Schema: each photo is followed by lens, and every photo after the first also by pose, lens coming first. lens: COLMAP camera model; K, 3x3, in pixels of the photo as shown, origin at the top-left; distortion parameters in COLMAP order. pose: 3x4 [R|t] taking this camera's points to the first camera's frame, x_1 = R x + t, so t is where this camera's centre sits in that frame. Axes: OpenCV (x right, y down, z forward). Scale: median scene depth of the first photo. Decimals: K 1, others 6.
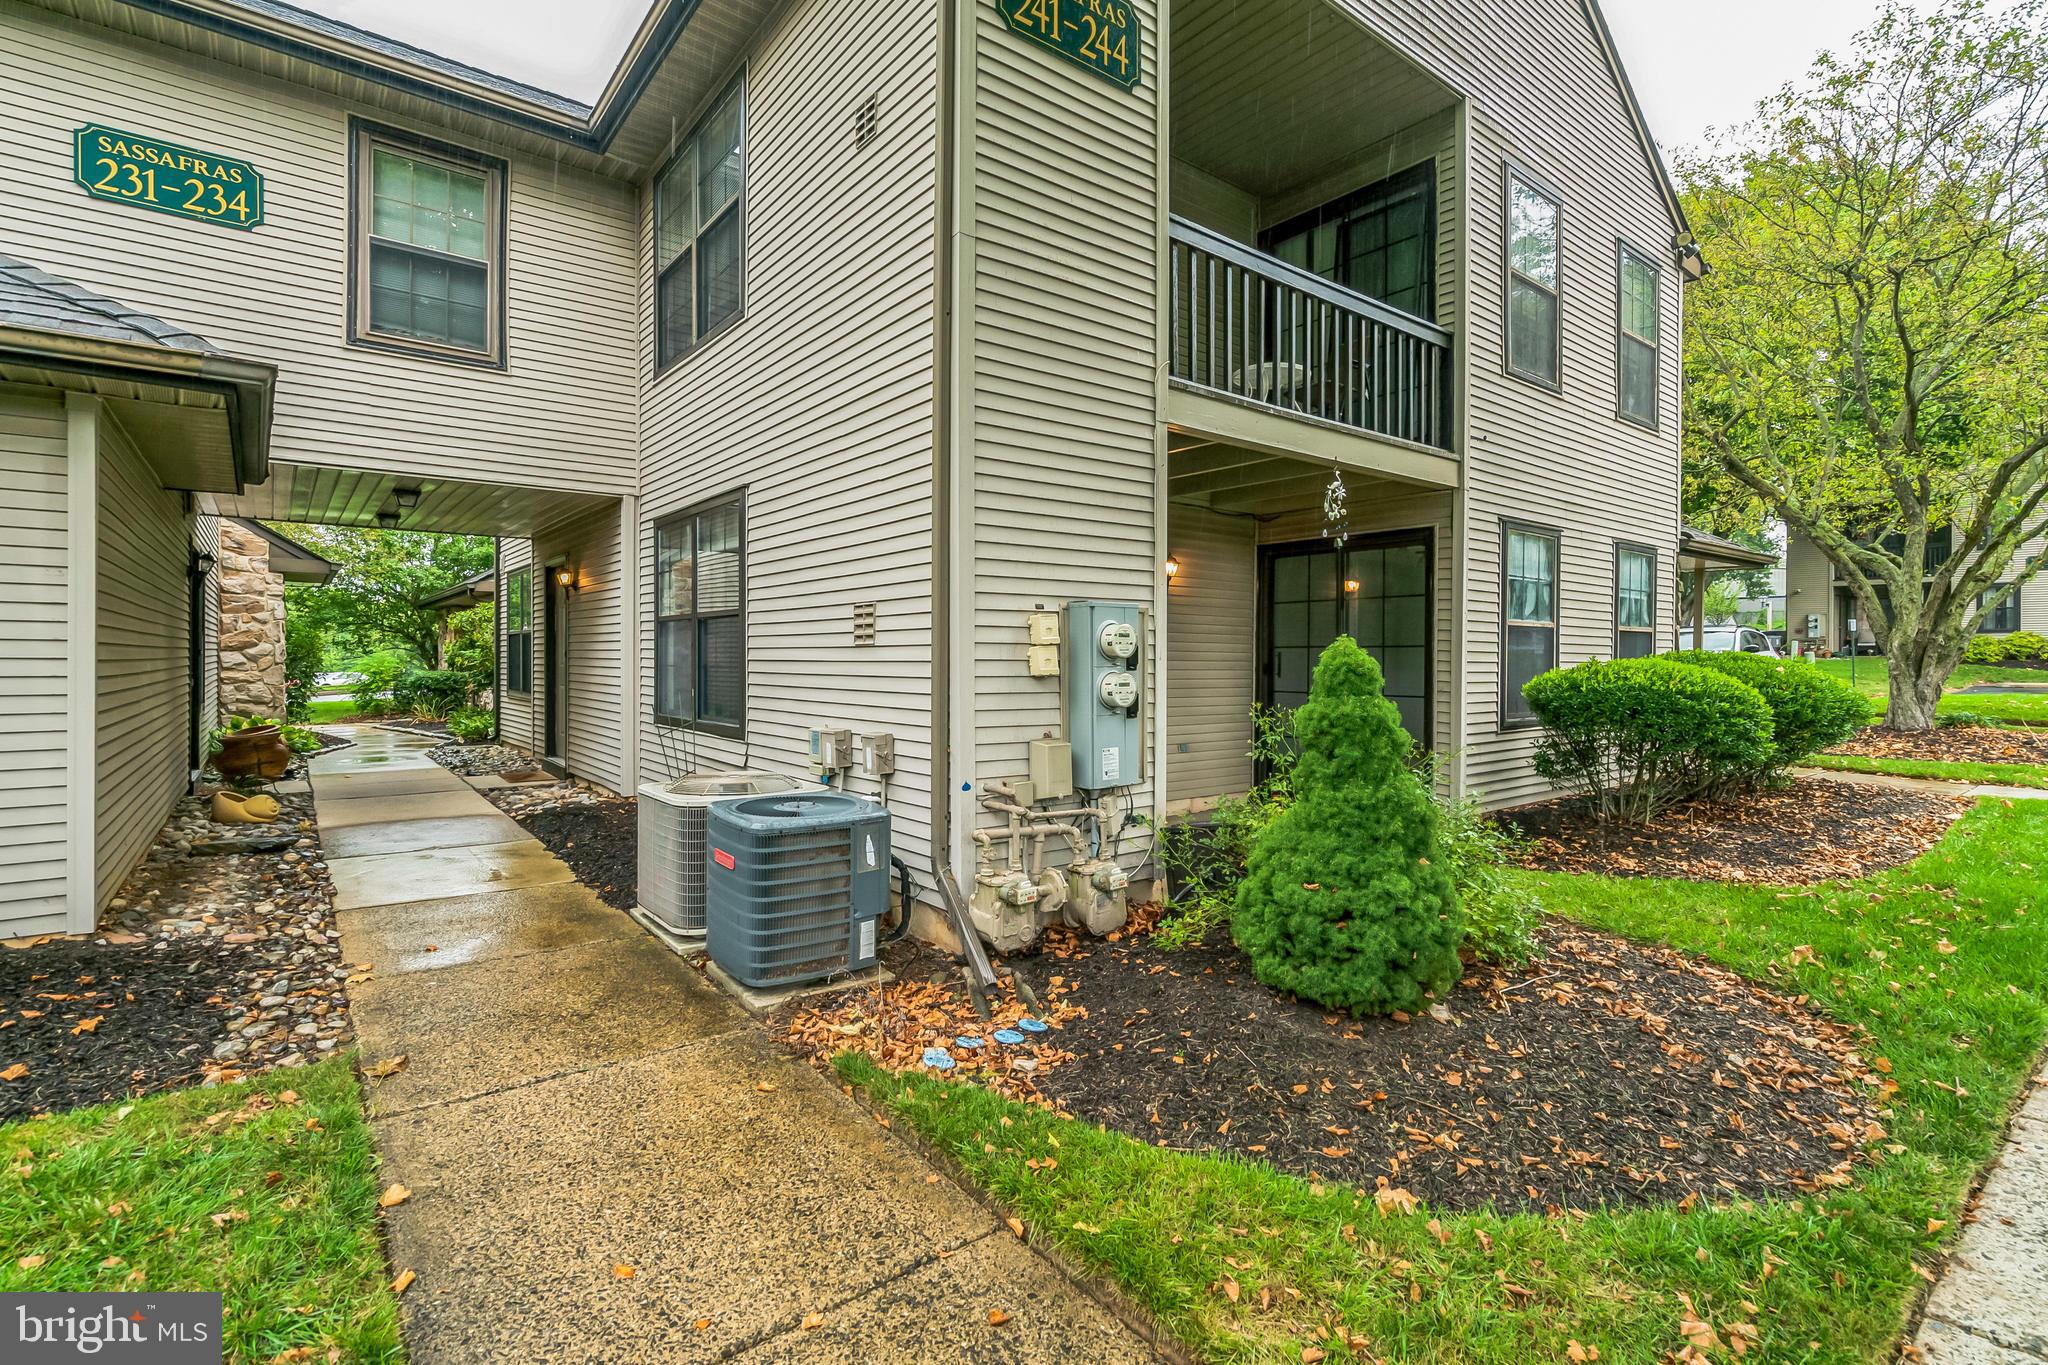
lens RADIAL K [[953.9, 0, 1013.2], [0, 953.9, 685.7], [0, 0, 1]] dist [-0.003305, 0.000172]
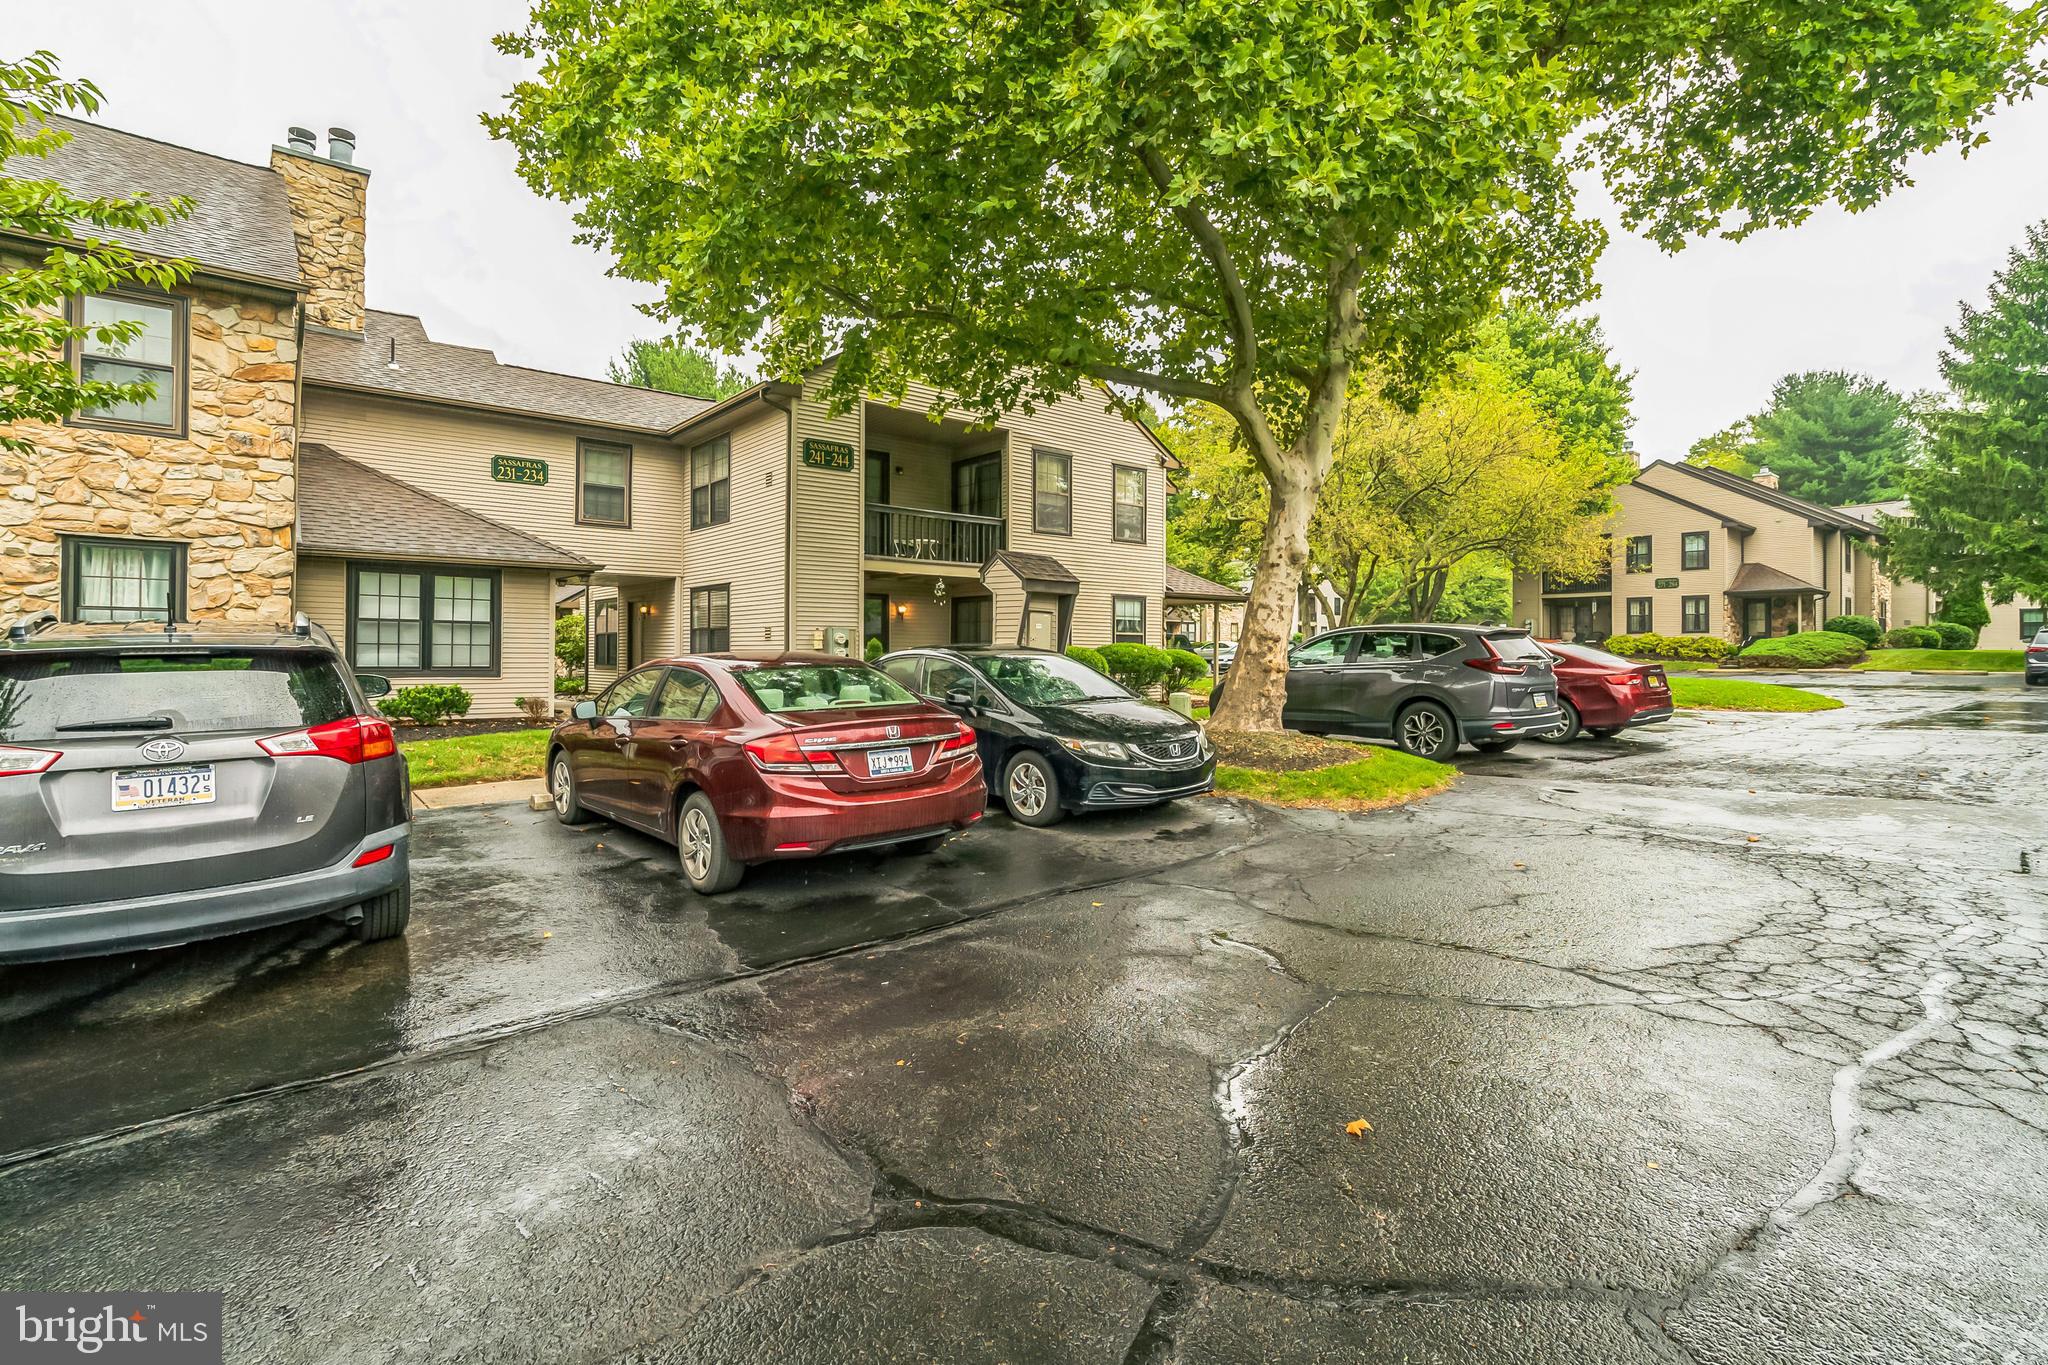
lens RADIAL K [[953.9, 0, 1013.2], [0, 953.9, 685.7], [0, 0, 1]] dist [-0.003305, 0.000172]
pose [[0.999383, 0.000009, 0.035136, 0.431252], [-0.000103, 0.999996, 0.002654, 0.080701], [-0.035135, -0.002656, 0.999379, -1.746344]]
